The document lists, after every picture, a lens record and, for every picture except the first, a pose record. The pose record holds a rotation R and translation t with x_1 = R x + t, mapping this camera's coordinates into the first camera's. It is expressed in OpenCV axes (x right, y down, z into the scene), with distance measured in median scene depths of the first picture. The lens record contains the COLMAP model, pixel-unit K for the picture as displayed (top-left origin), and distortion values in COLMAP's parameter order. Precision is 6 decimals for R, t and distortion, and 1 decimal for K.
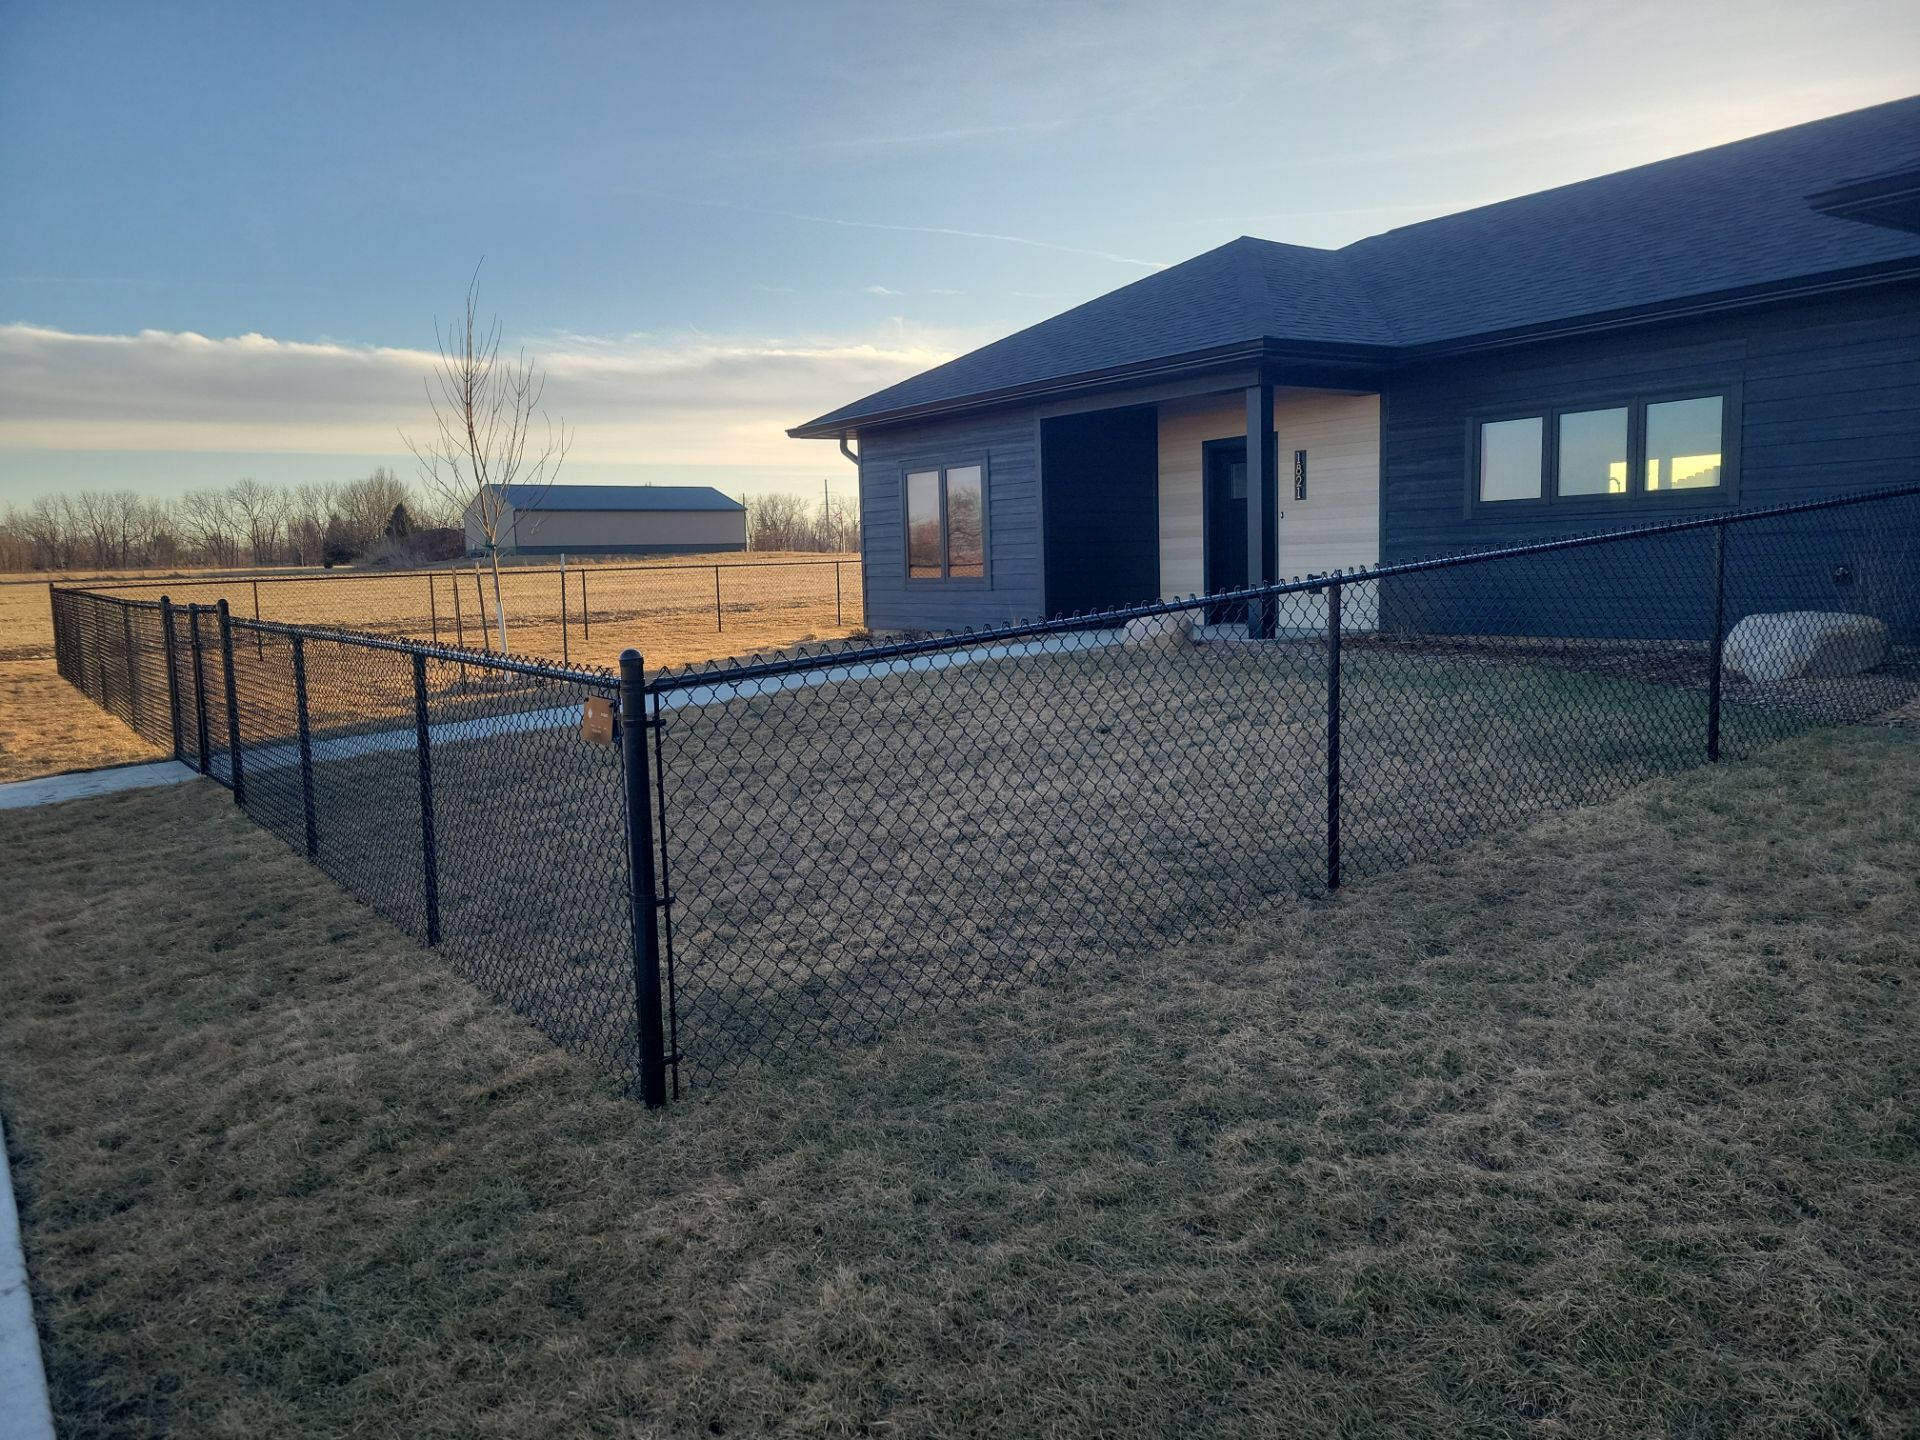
lens RADIAL K [[1484.8, 0, 960.0], [0, 1484.8, 720.0], [0, 0, 1]] dist [0.062627, -0.051791]
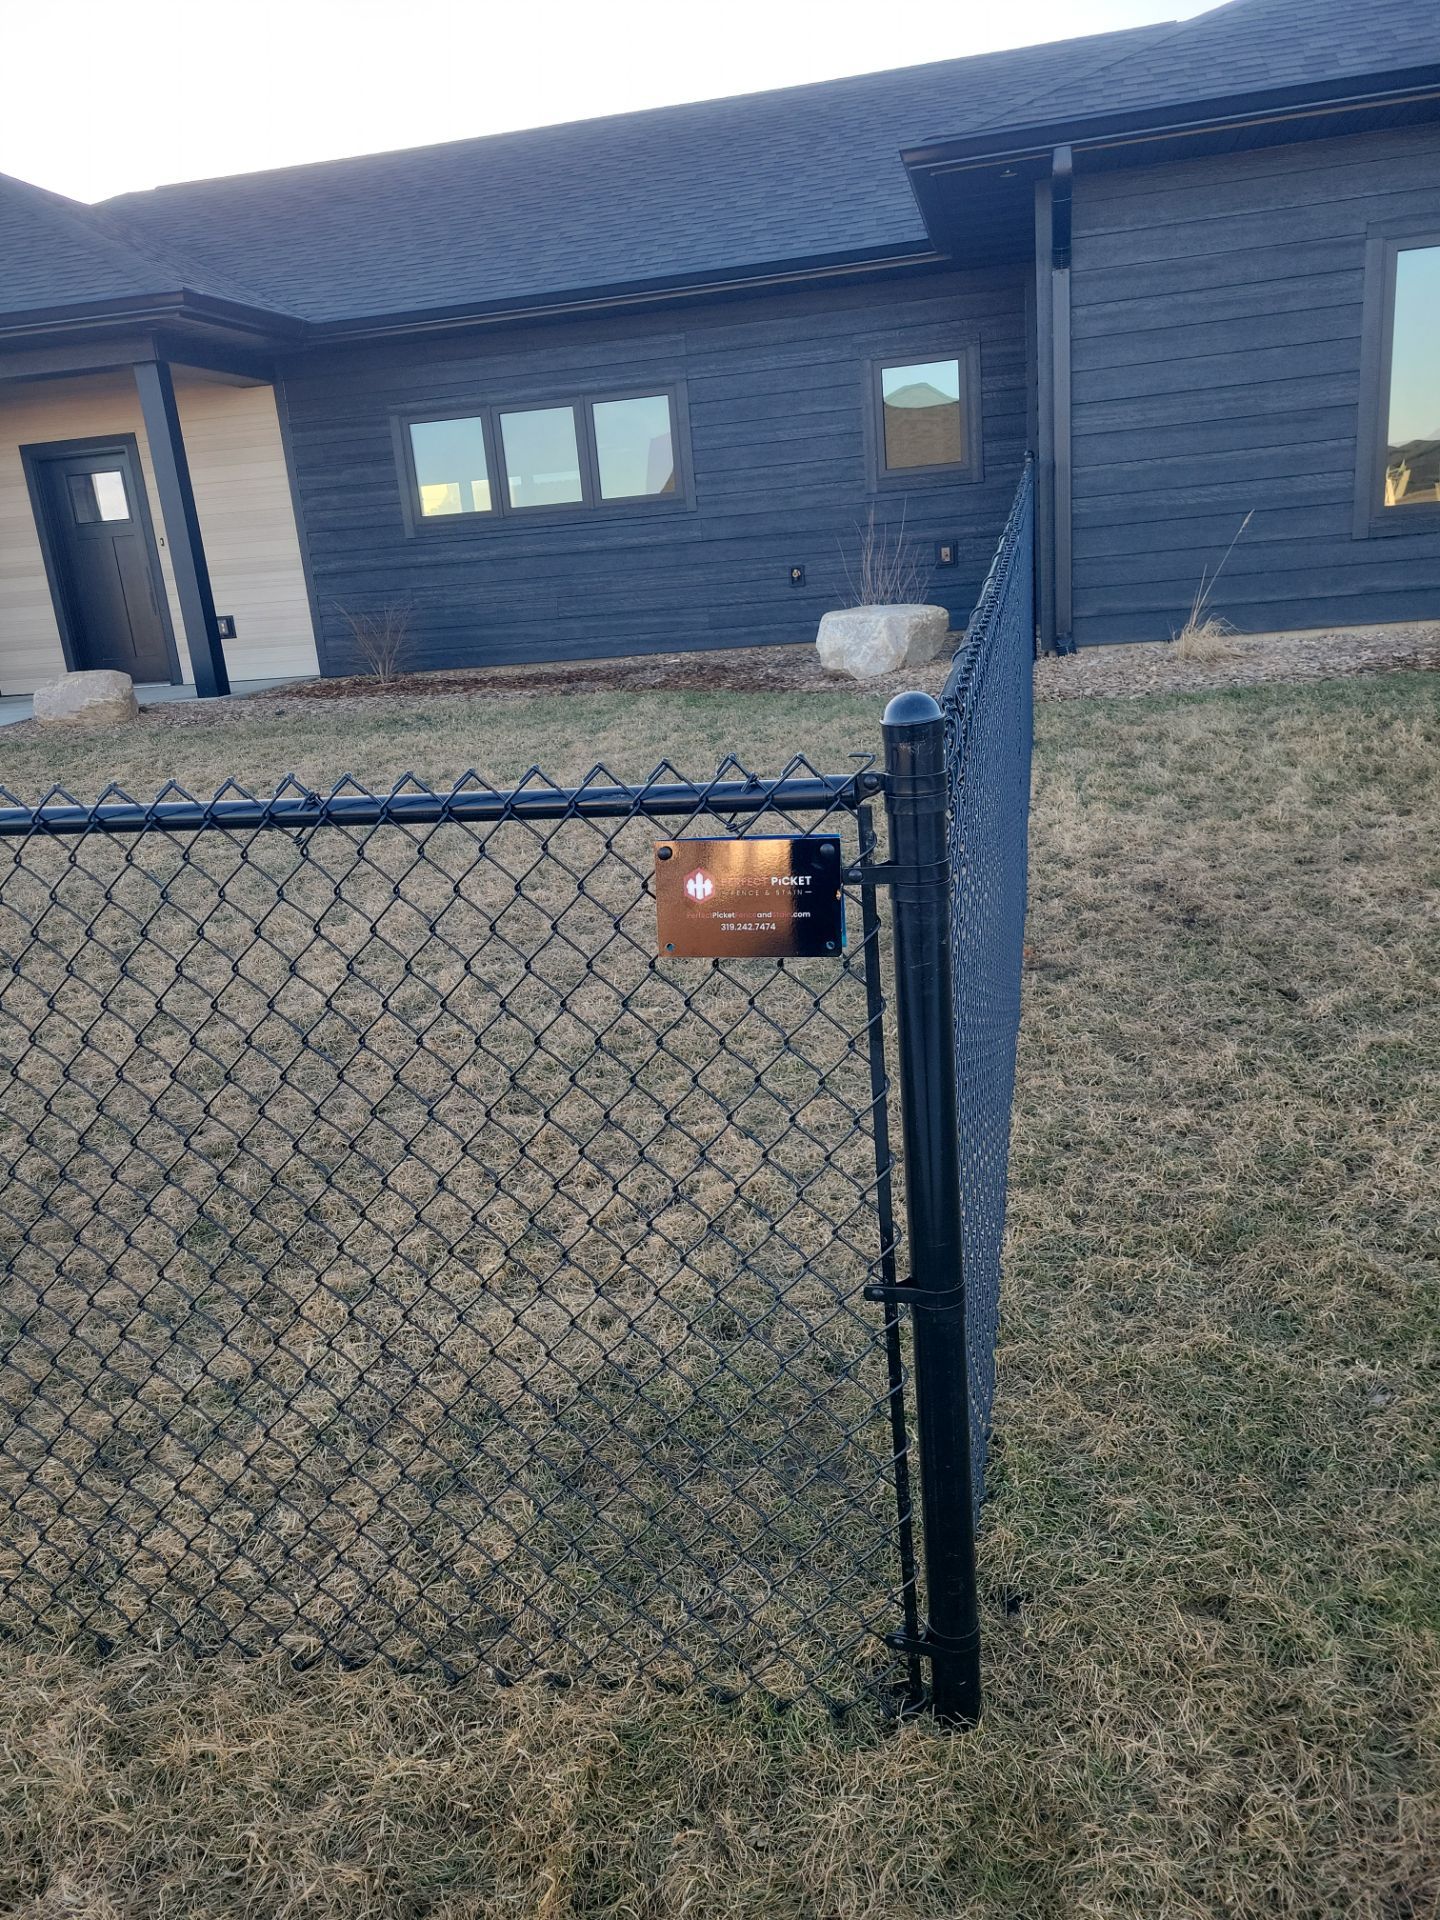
lens RADIAL K [[1484.8, 0, 699.0], [0, 1484.8, 958.4], [0, 0, 1]] dist [0.062627, -0.051791]
pose [[0.727086, -0.210569, 0.653457, -0.172999], [0.135083, 0.977076, 0.164548, -0.015680], [-0.673126, -0.031370, 0.738862, 0.246339]]
